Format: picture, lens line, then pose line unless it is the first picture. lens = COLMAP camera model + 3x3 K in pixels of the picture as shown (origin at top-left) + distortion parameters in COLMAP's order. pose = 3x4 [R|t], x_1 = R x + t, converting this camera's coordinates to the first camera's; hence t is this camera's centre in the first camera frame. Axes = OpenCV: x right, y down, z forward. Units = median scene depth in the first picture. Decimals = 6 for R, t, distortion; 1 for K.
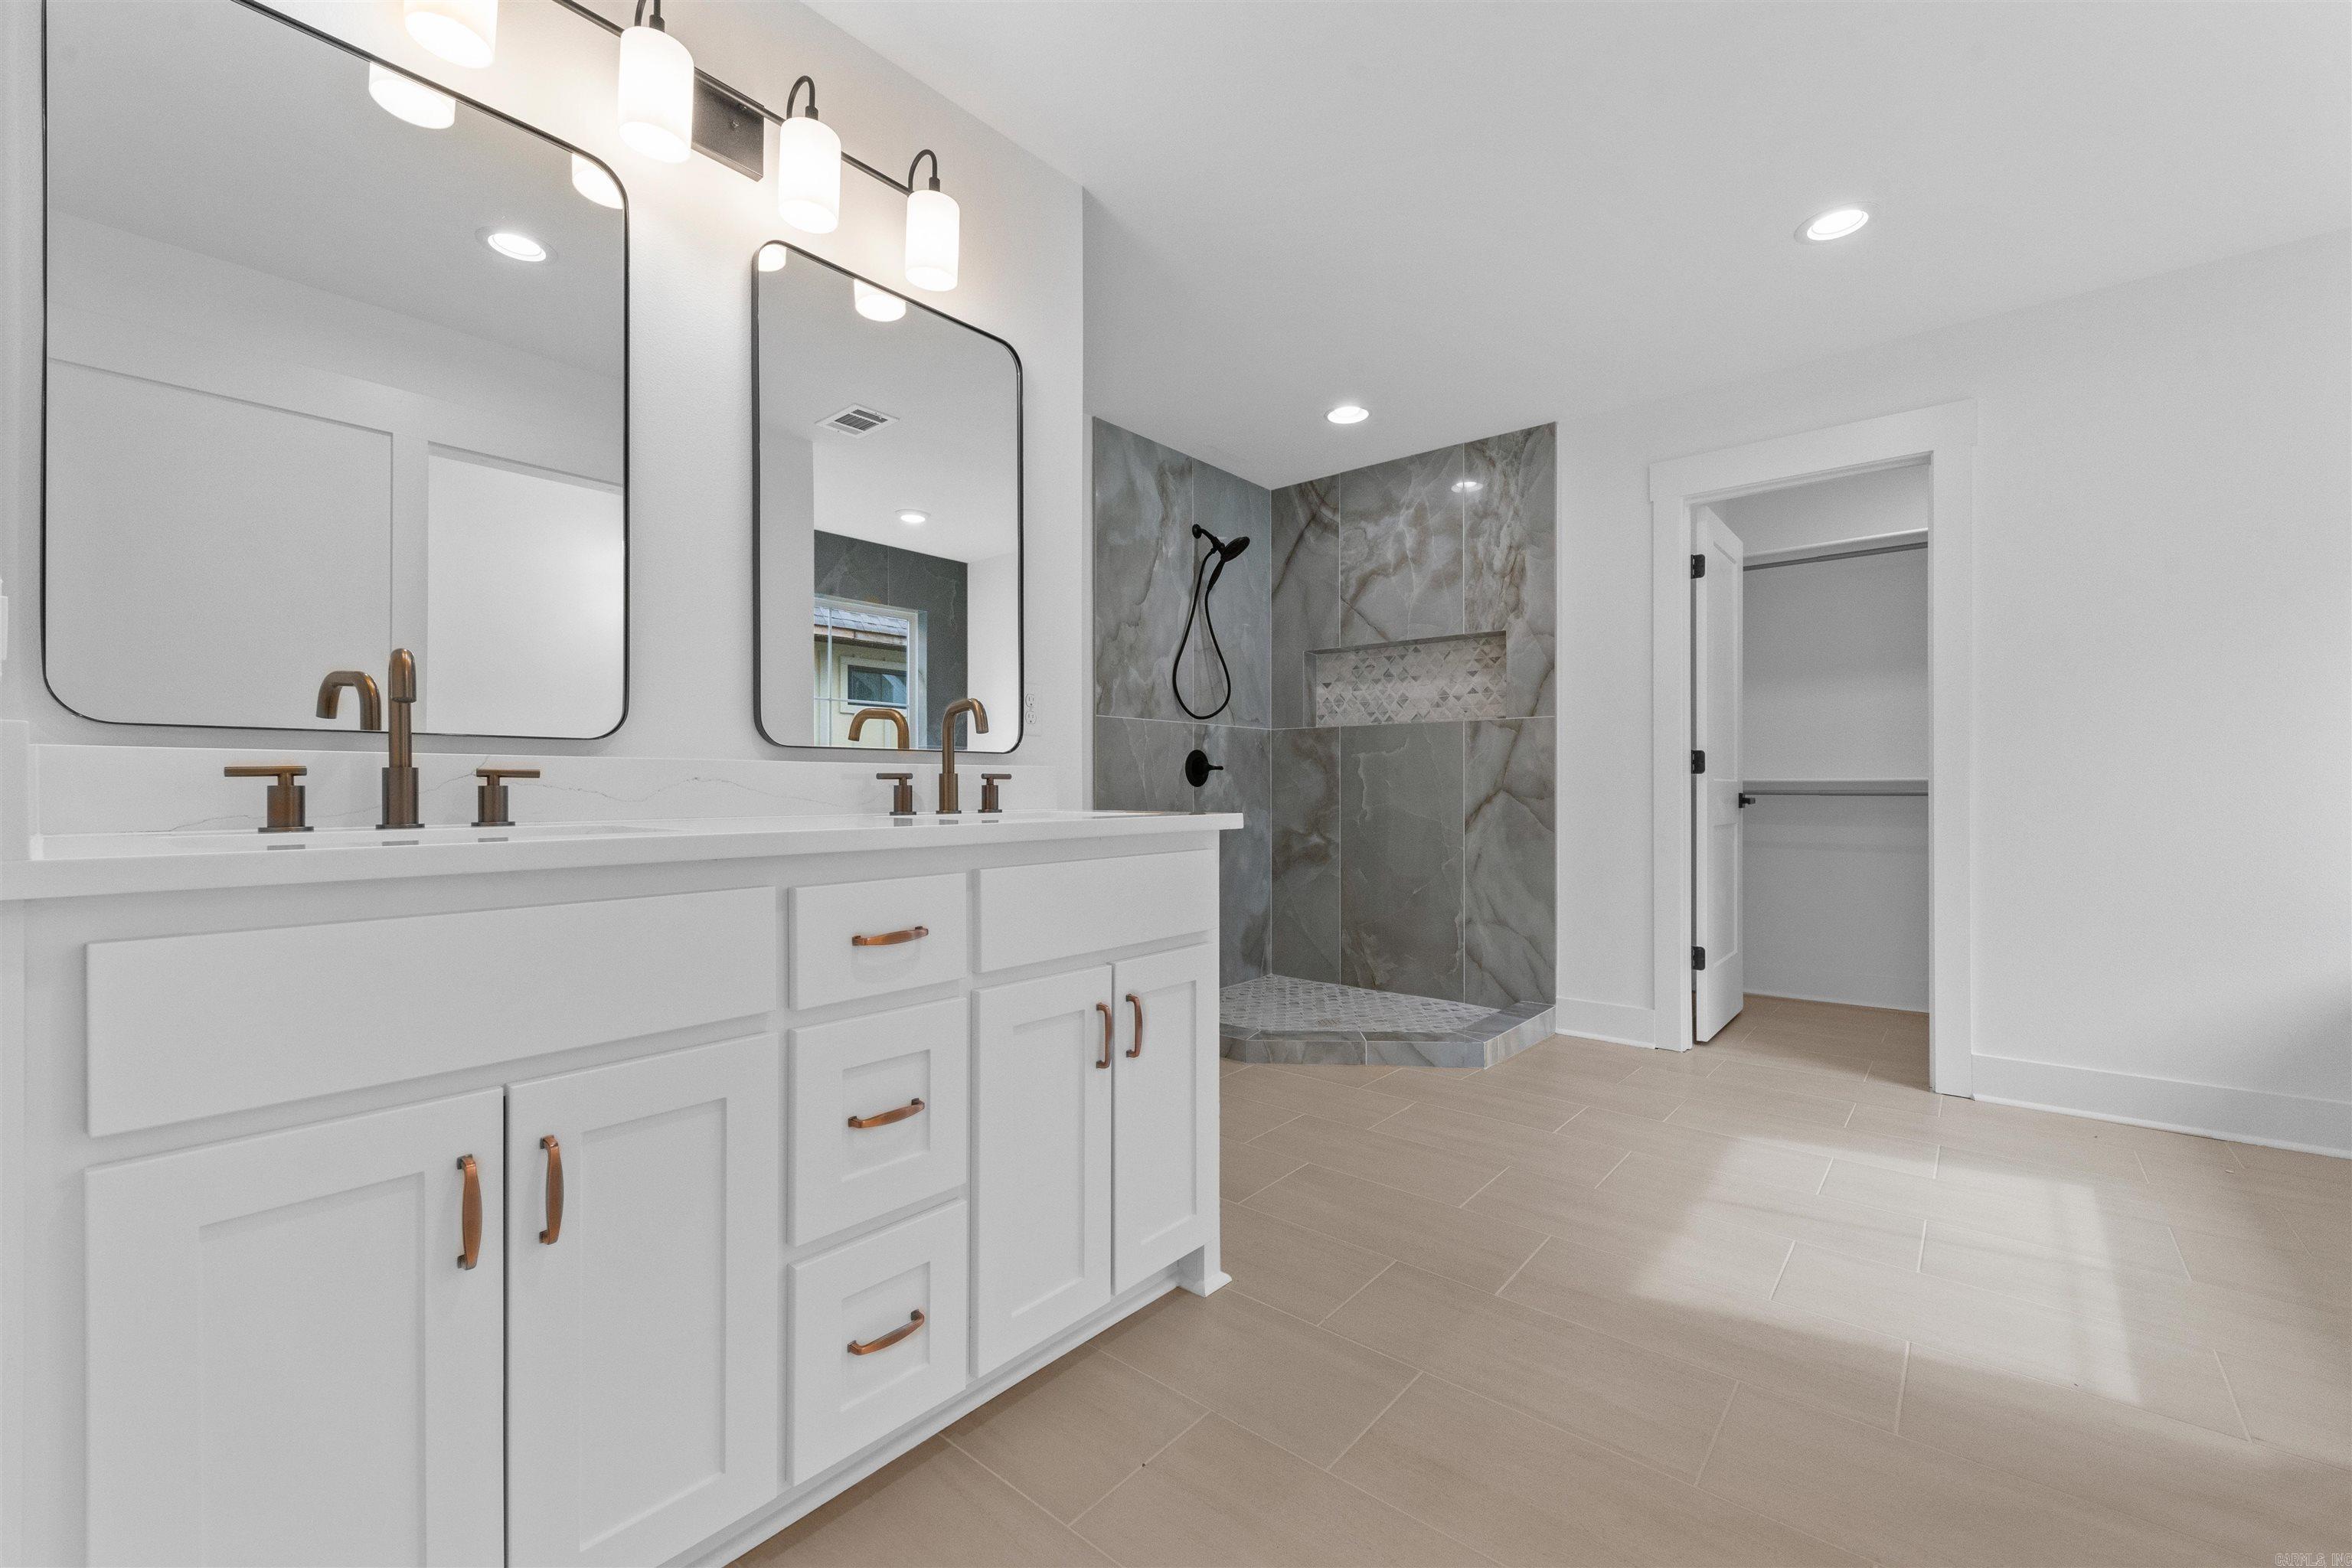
lens RADIAL K [[961.5, 0, 1169.5], [0, 961.5, 785.0], [0, 0, 1]] dist [0.000843, 0.000144]
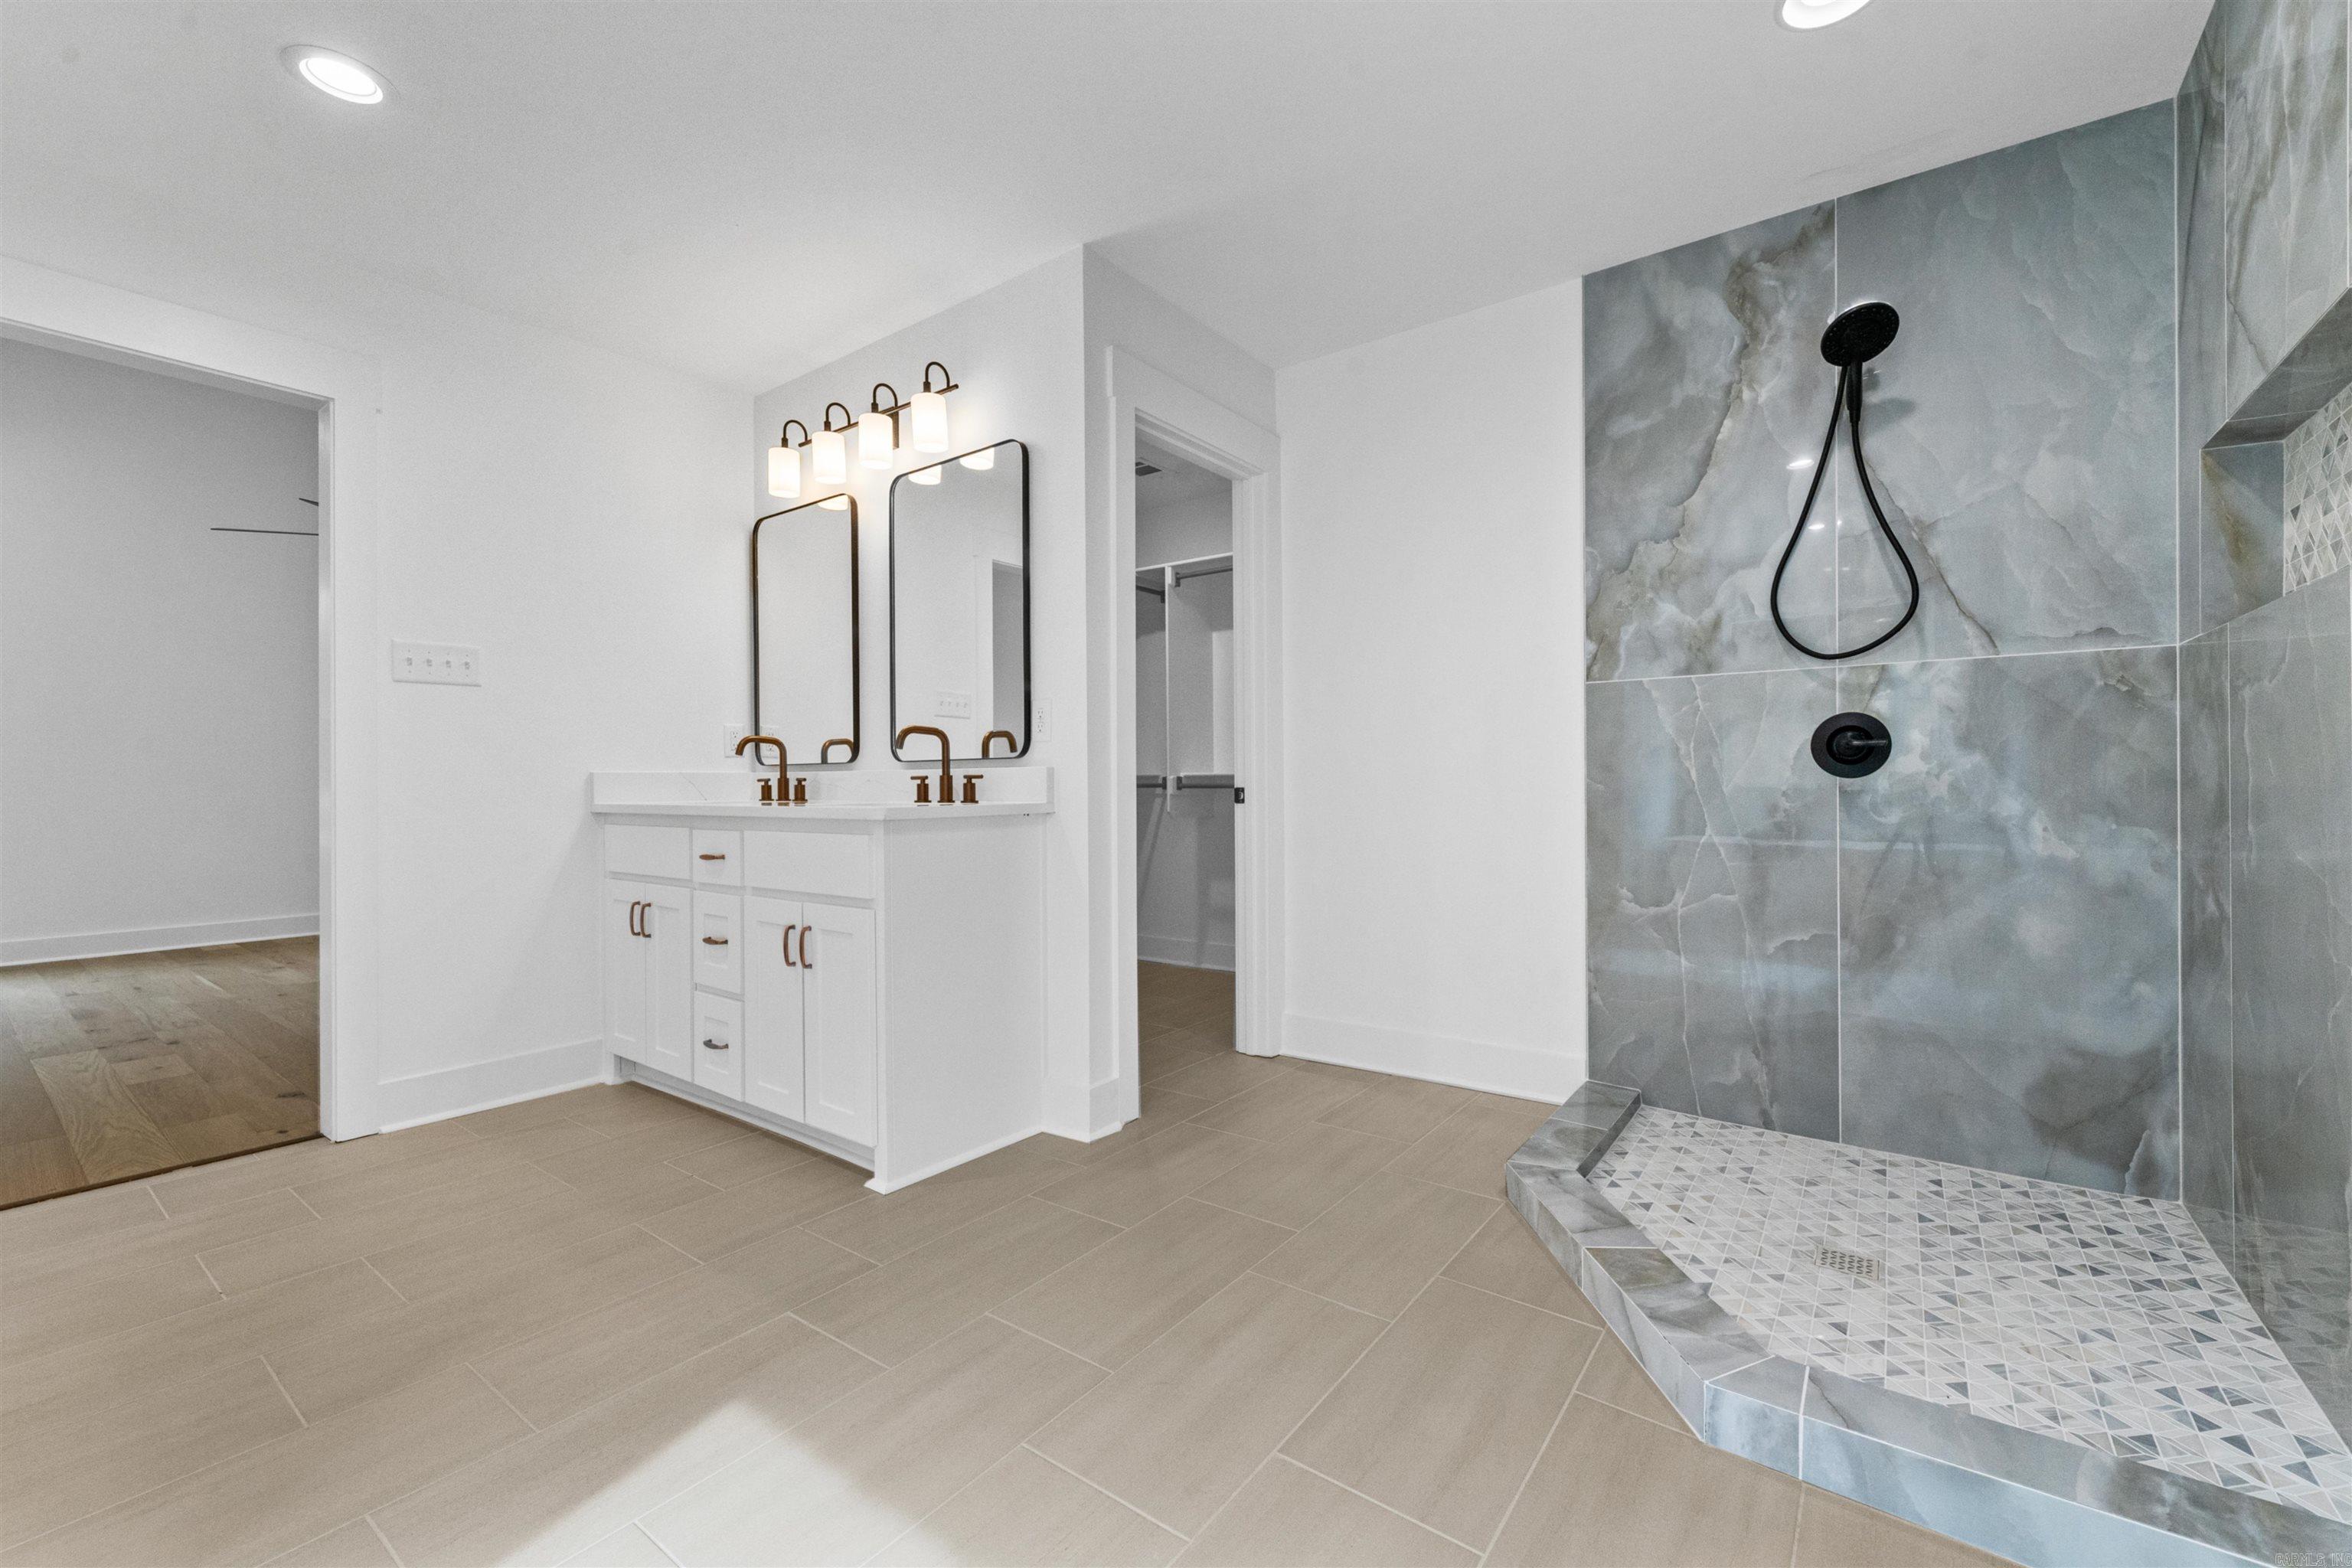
lens RADIAL K [[961.5, 0, 1188.0], [0, 961.5, 787.0], [0, 0, 1]] dist [0.000843, 0.000144]
pose [[0.065568, 0.006518, -0.997827, 0.605541], [0.009586, 0.999928, 0.007161, -0.000650], [0.997802, -0.010035, 0.065501, 0.613208]]
